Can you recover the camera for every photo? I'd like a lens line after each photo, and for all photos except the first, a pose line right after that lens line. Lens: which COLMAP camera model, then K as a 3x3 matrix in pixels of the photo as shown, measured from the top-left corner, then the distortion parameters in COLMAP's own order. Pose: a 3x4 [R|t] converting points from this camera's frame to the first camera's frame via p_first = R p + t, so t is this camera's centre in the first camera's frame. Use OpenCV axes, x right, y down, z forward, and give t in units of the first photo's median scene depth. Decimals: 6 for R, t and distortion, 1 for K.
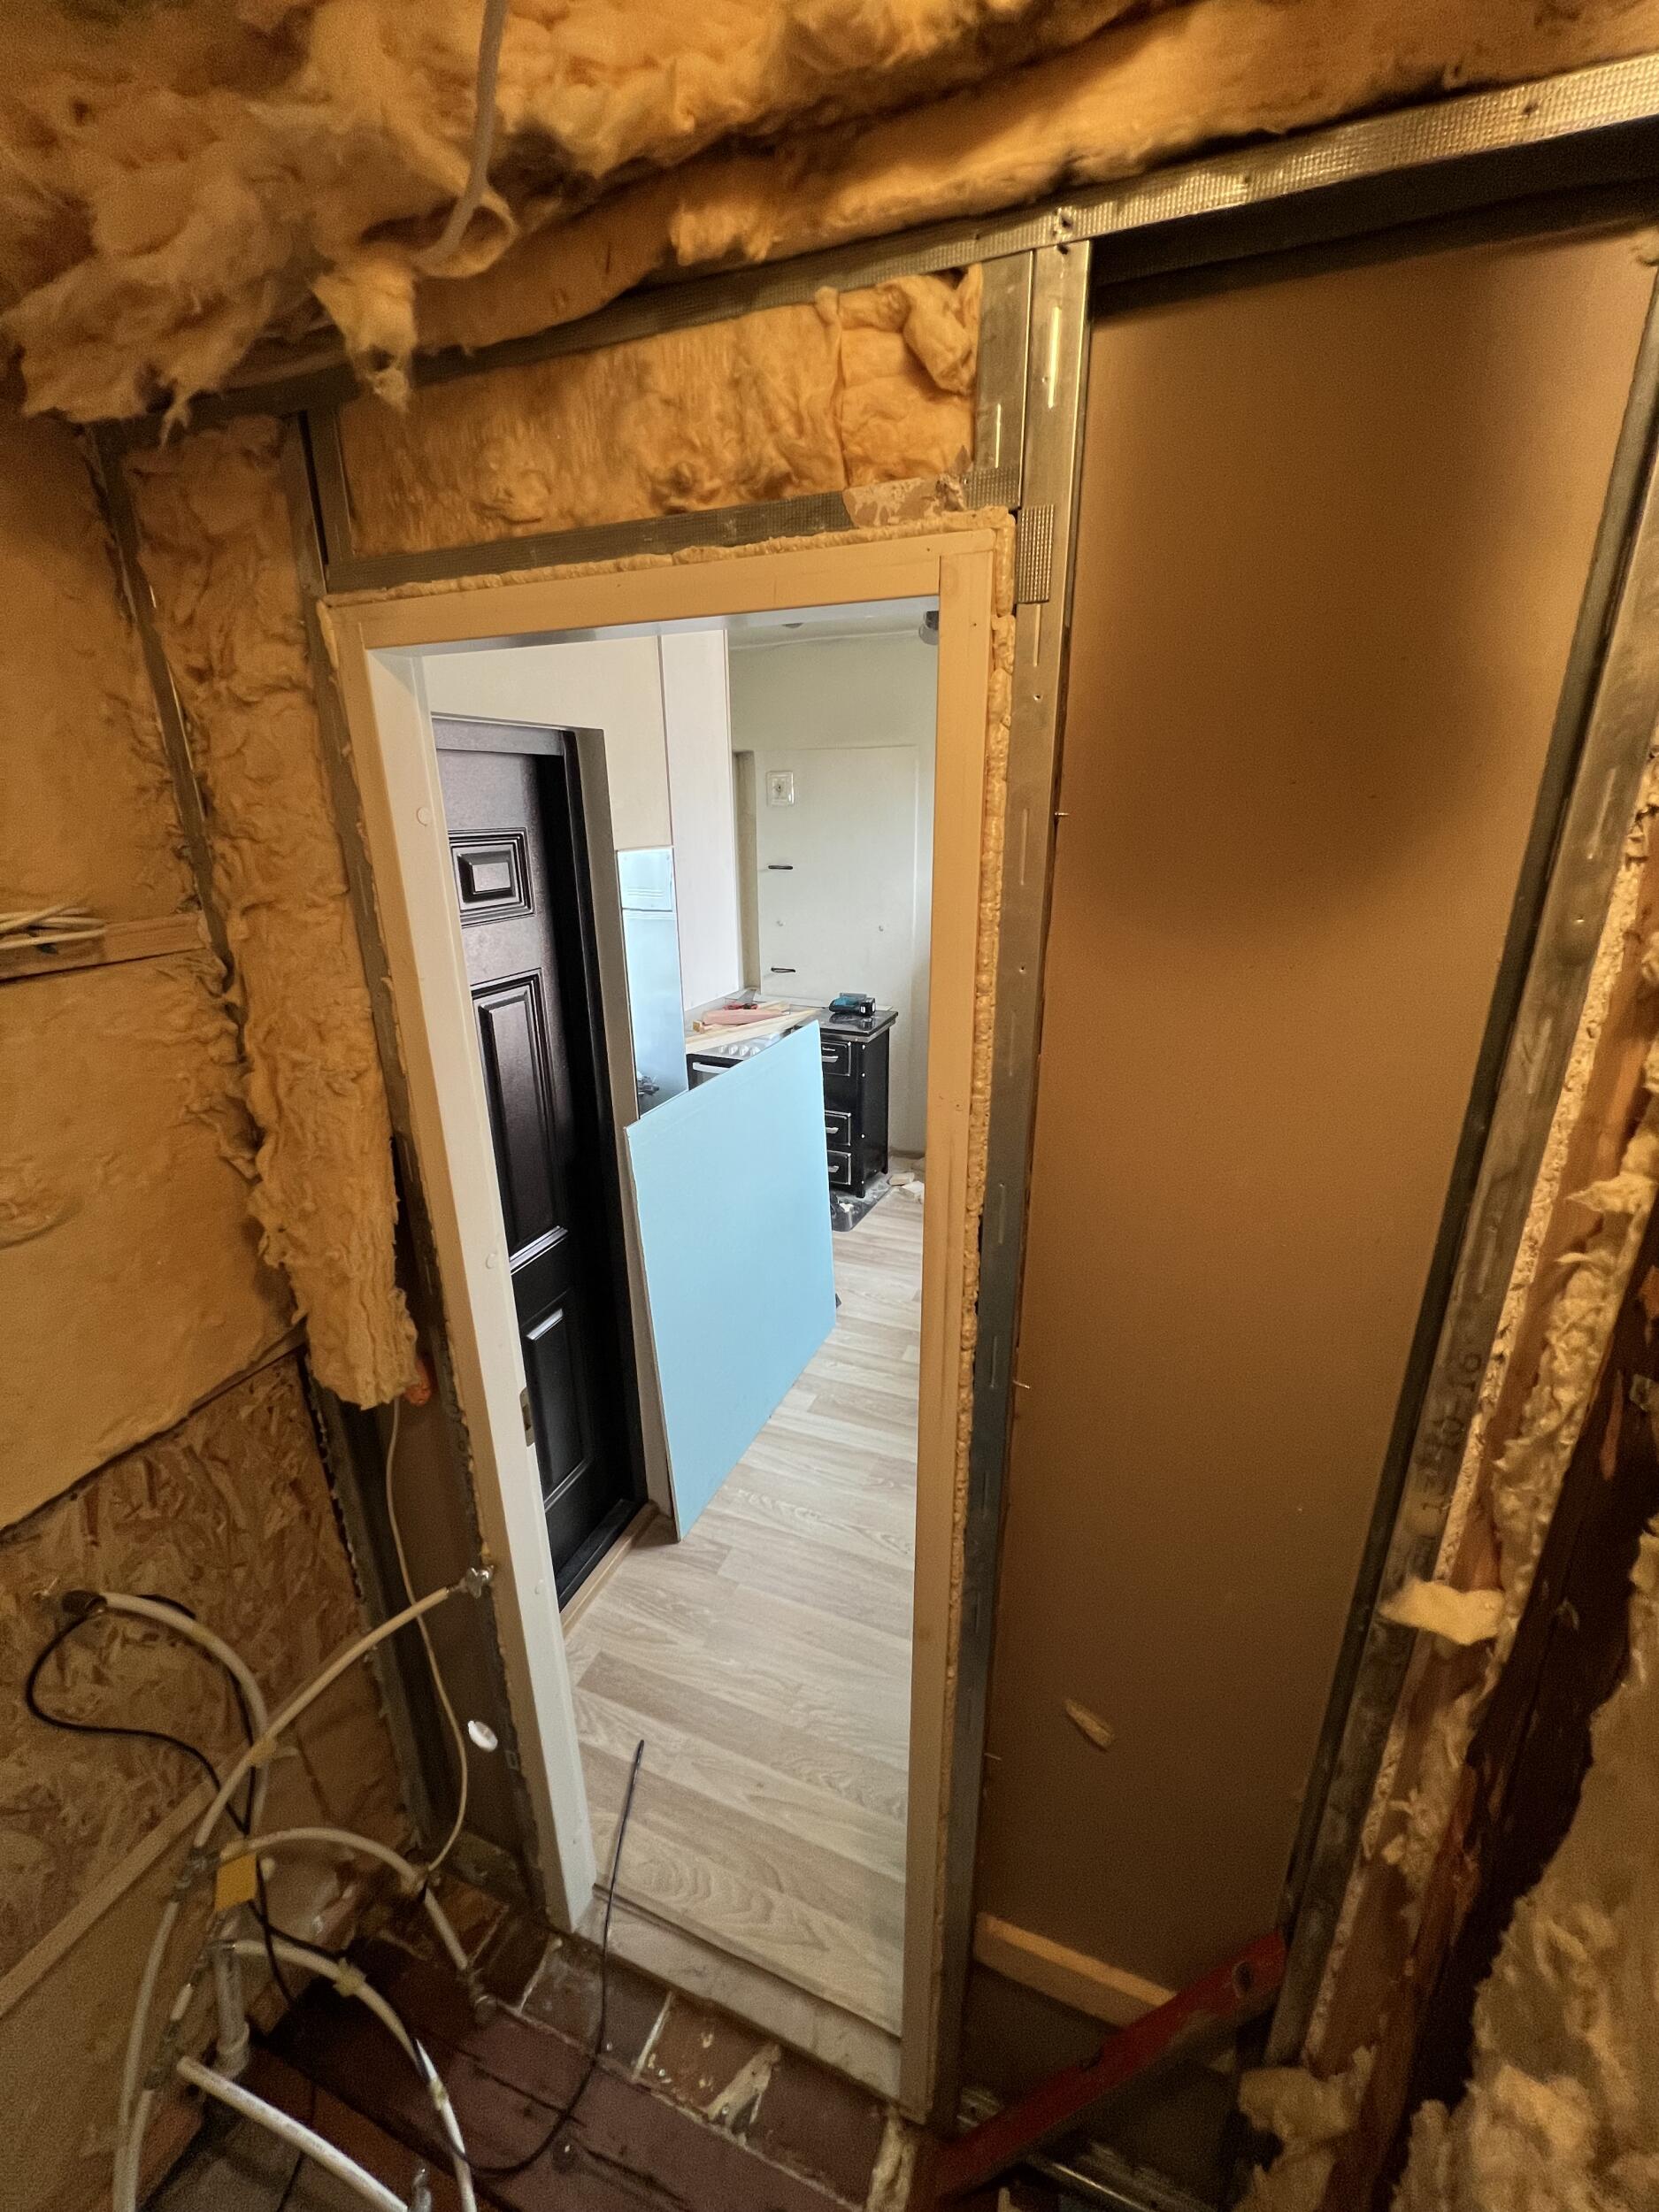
lens RADIAL K [[883.9, 0, 827.6], [0, 883.9, 1100.8], [0, 0, 1]] dist [-0.001251, 0.000283]
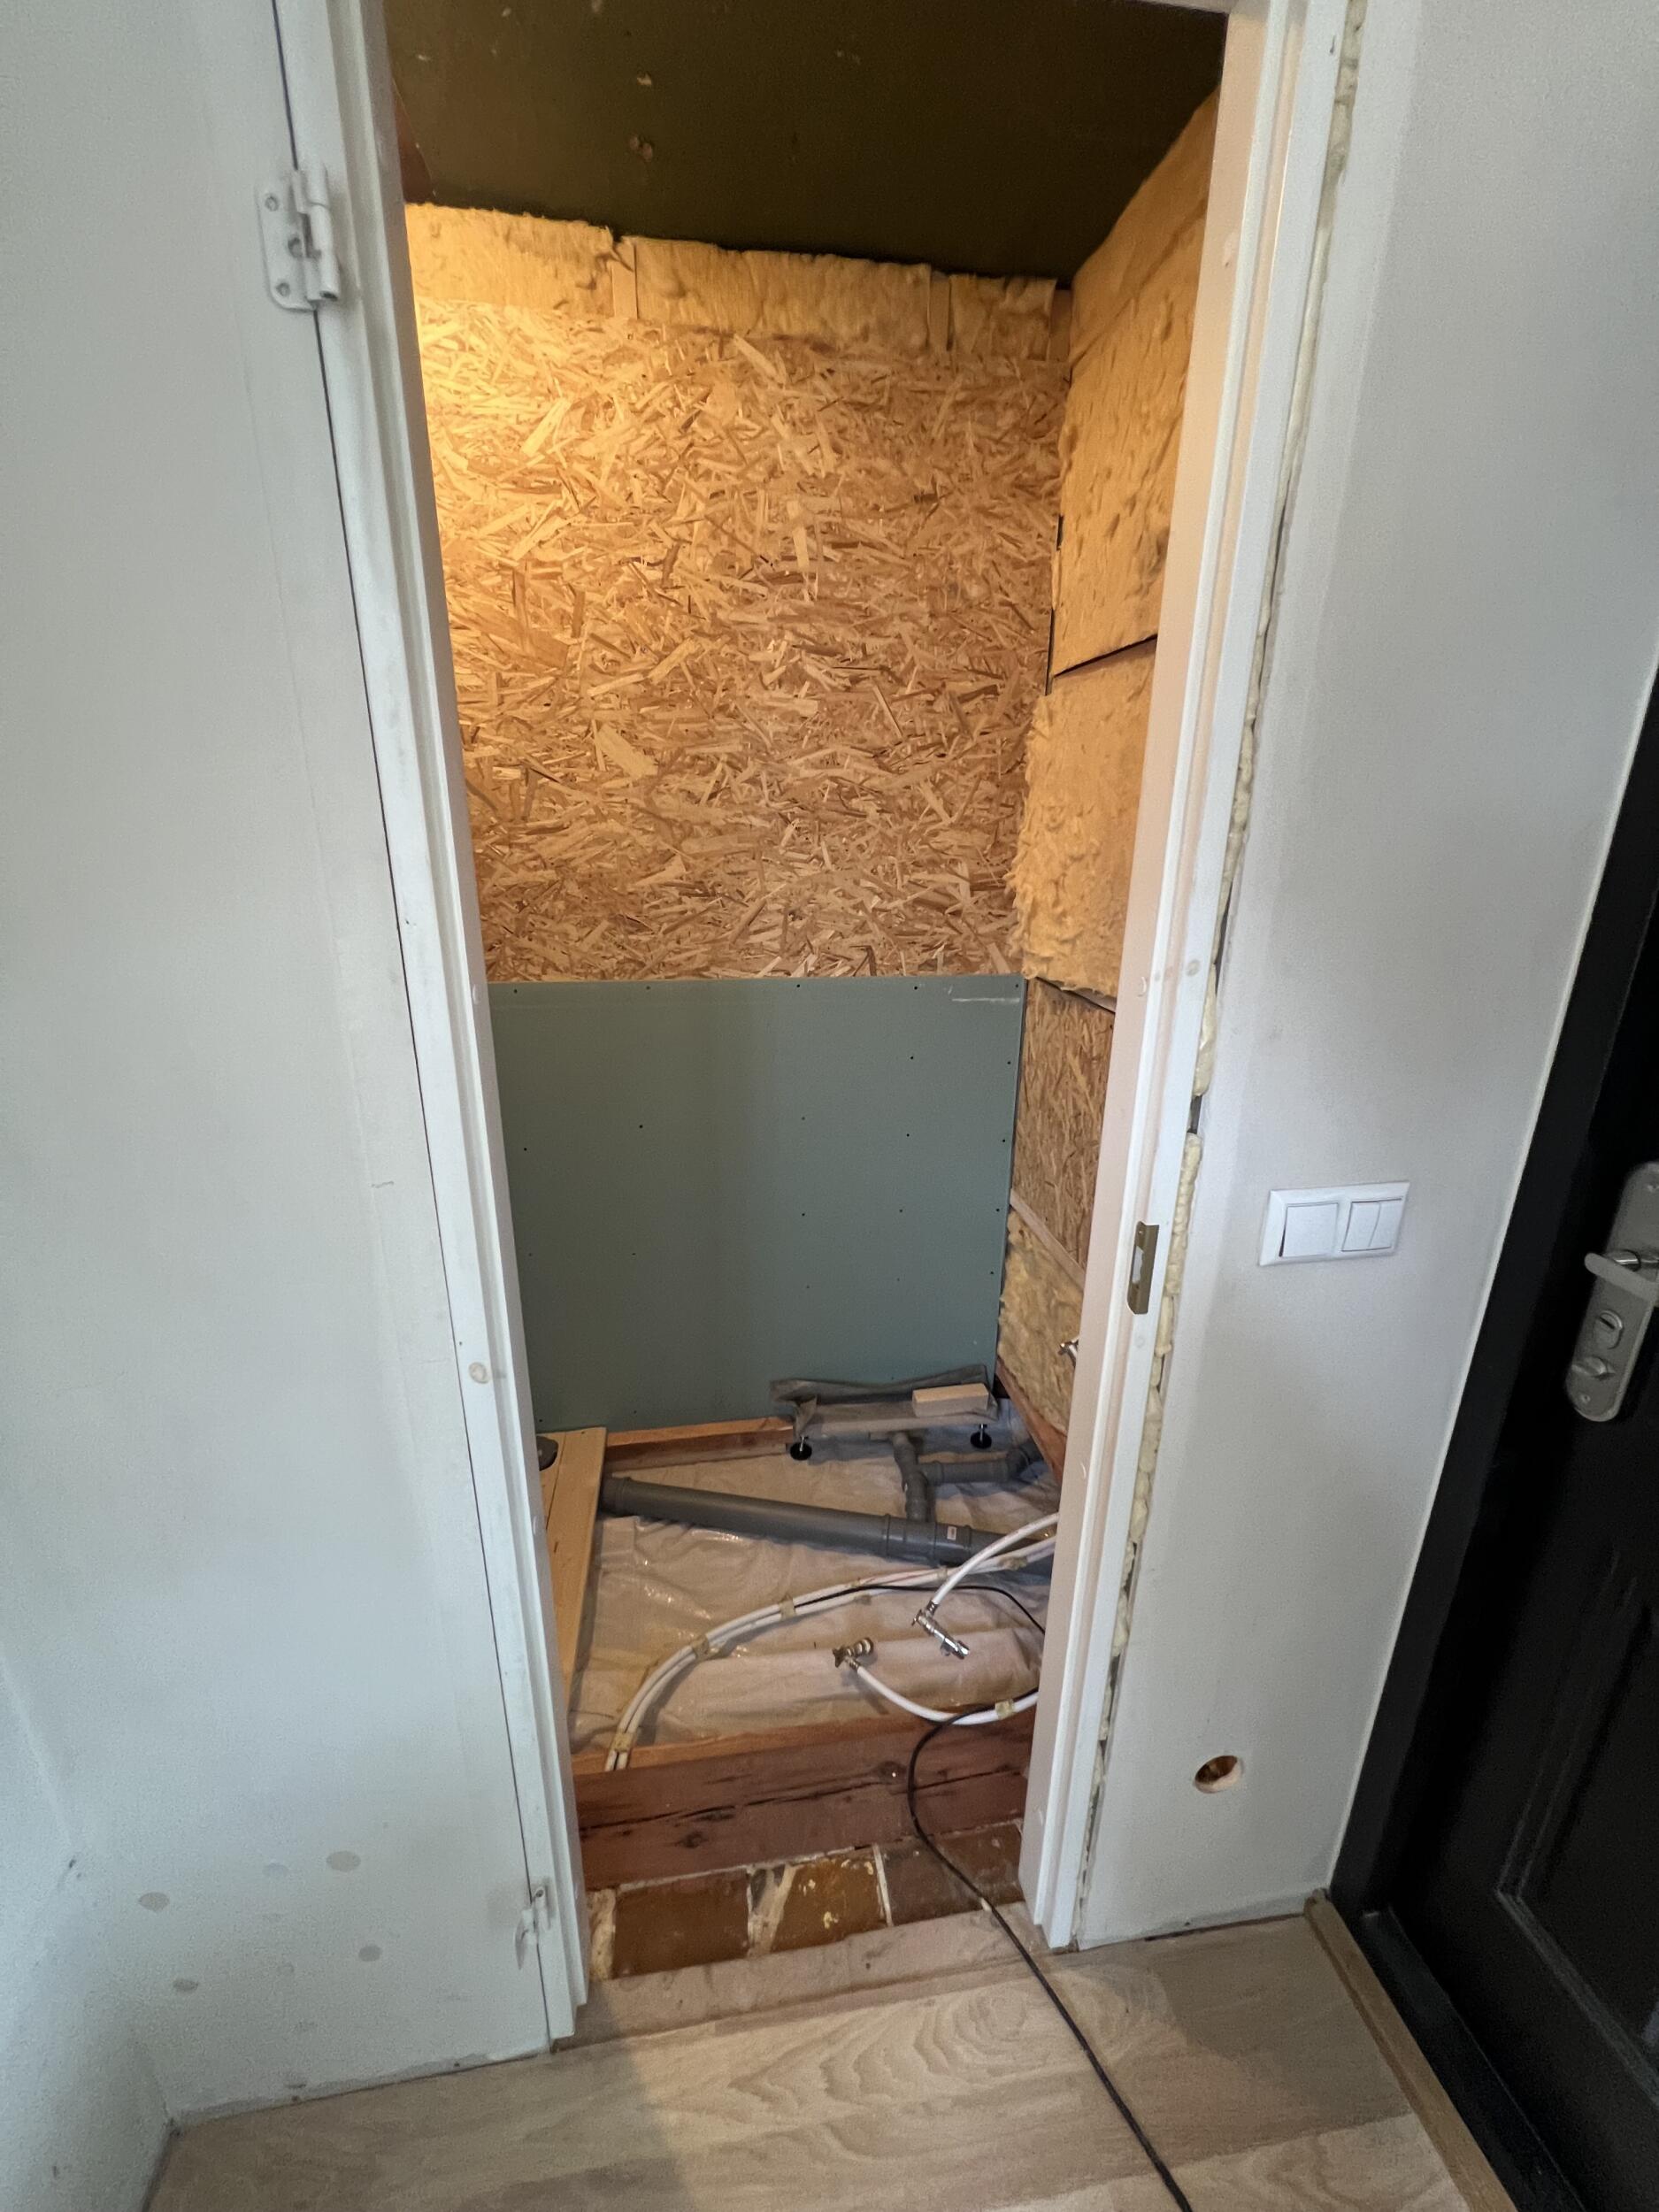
lens RADIAL K [[883.9, 0, 837.5], [0, 883.9, 1103.3], [0, 0, 1]] dist [-0.001251, 0.000283]
pose [[-0.858652, 0.156409, -0.488112, 0.160452], [-0.171373, 0.809893, 0.560985, -0.082336], [0.483062, 0.565340, -0.668612, 1.168757]]
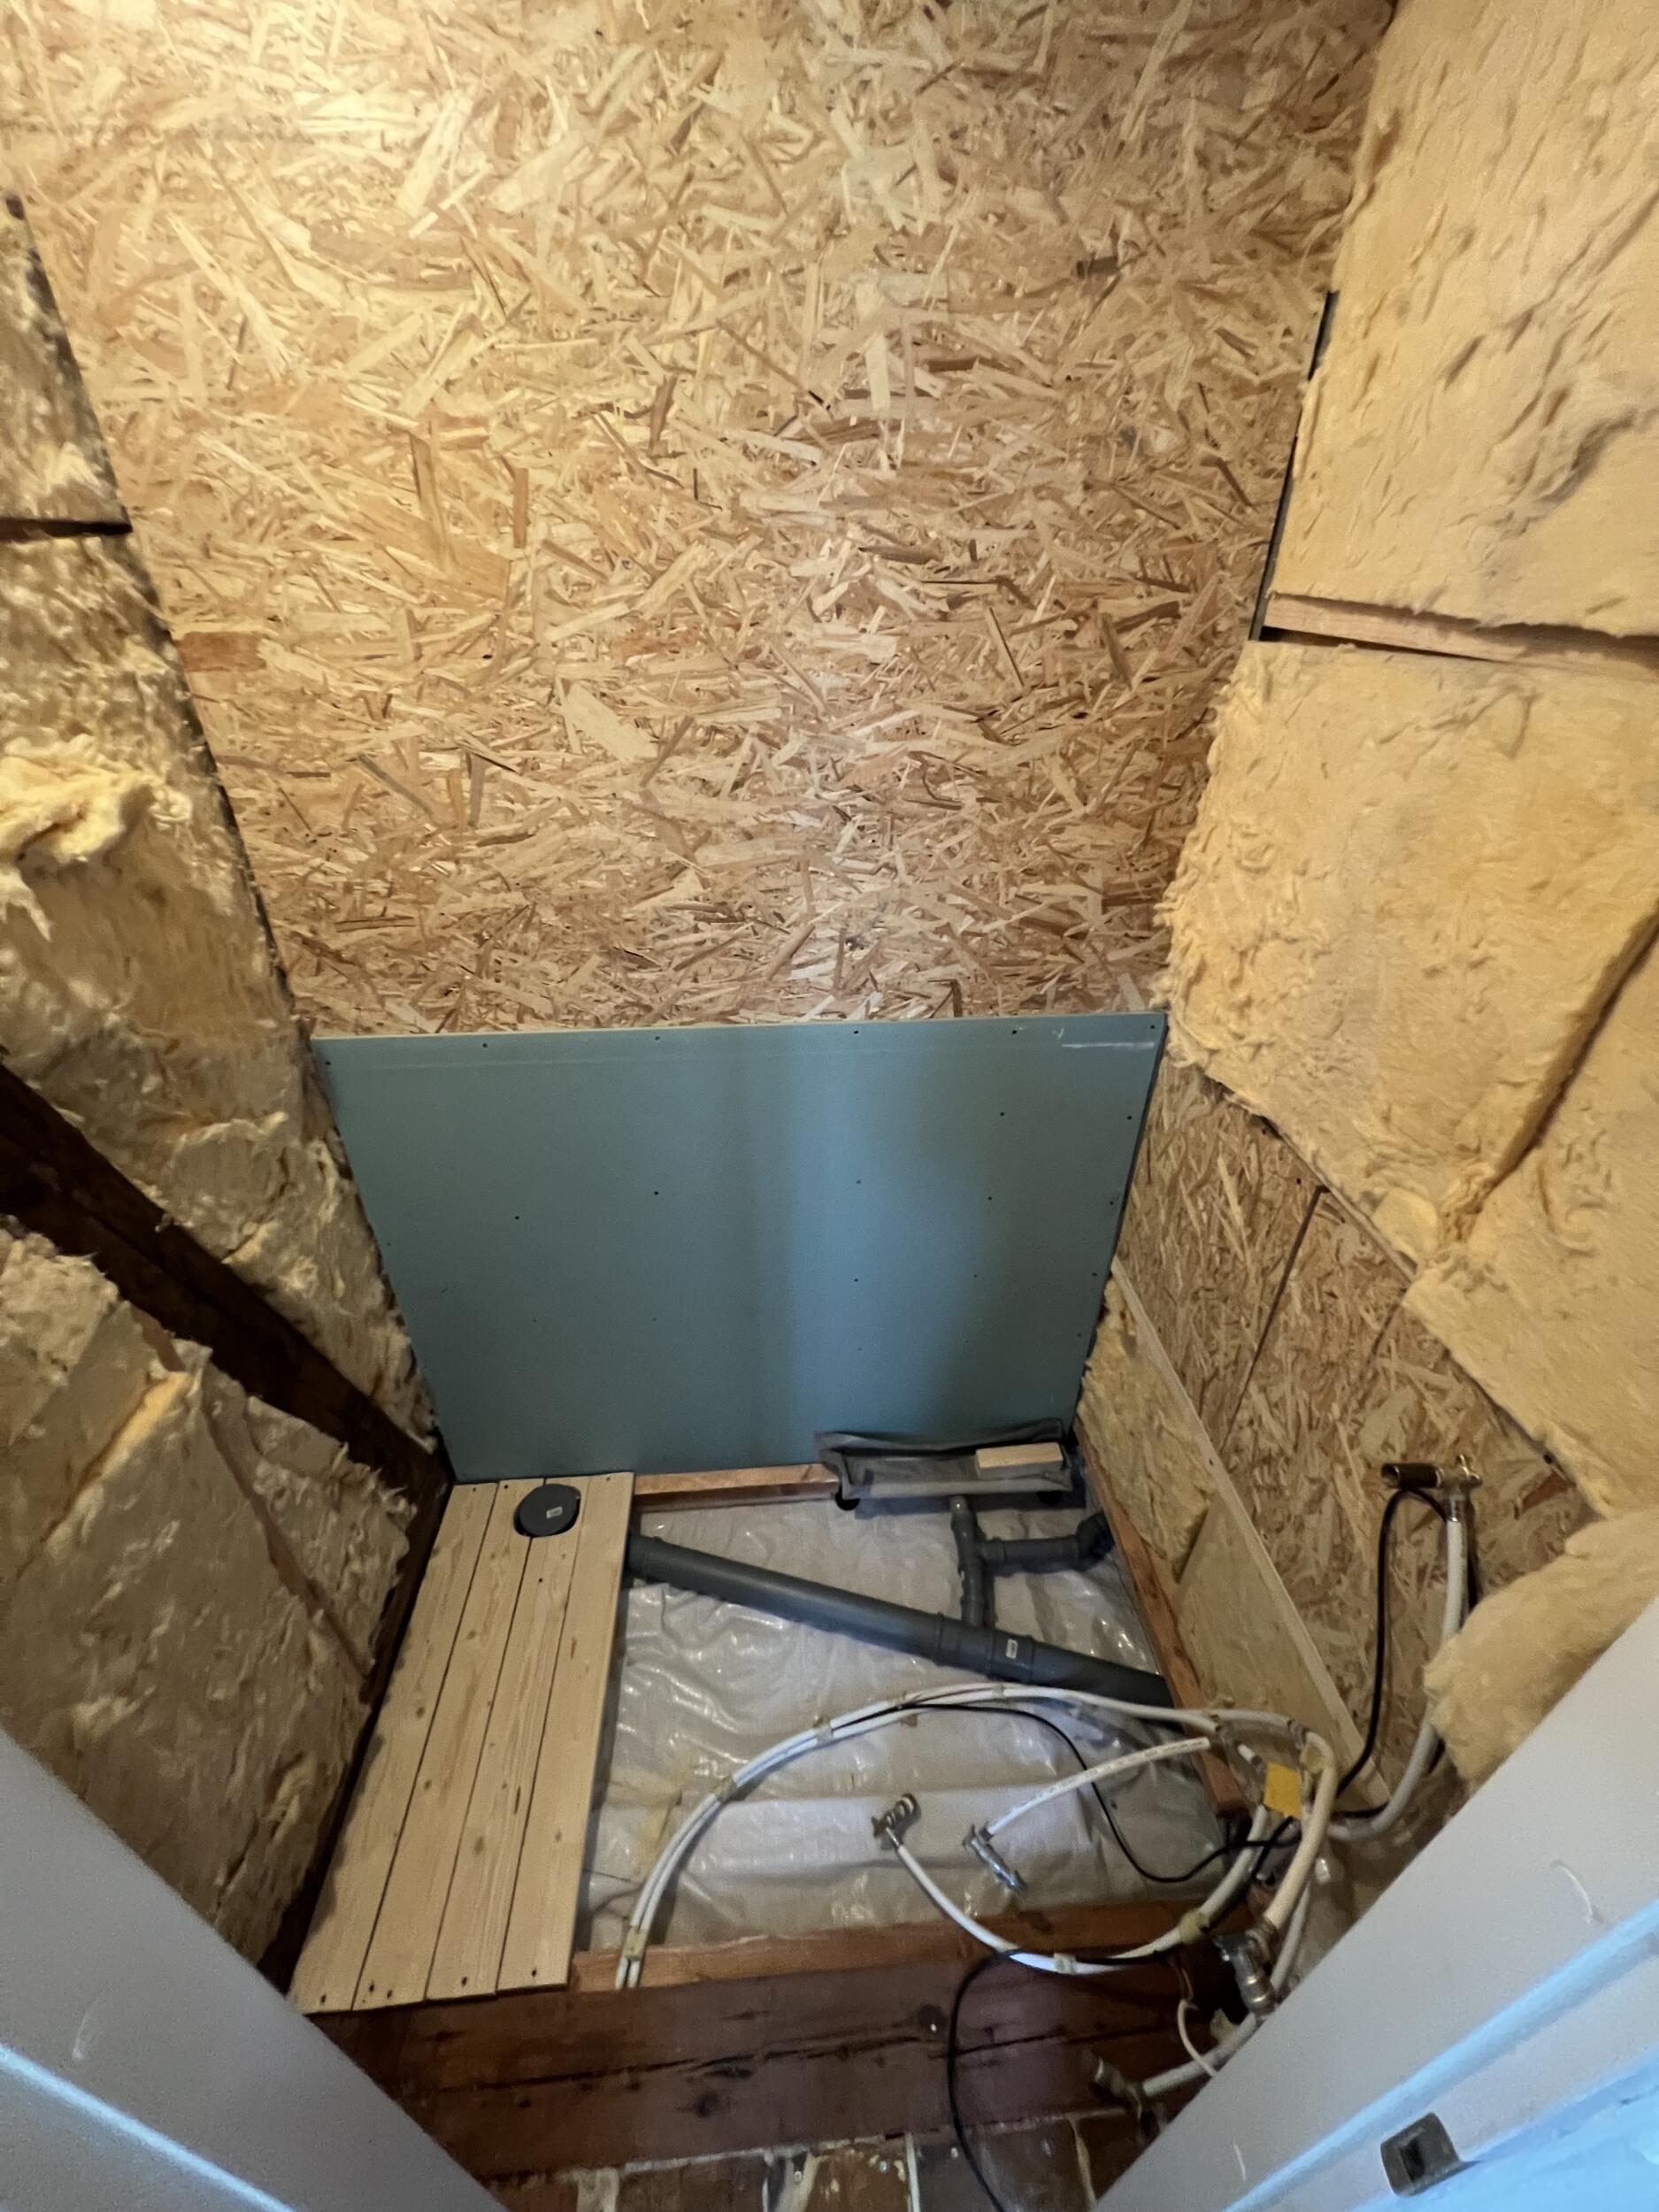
lens RADIAL K [[881.4, 0, 835.3], [0, 881.4, 1104.4], [0, 0, 1]] dist [0.000526, -0.000788]
pose [[-0.897636, 0.235292, -0.372675, -0.072725], [-0.144336, 0.642007, 0.752990, -0.168243], [0.416432, 0.729701, -0.542328, 0.704537]]
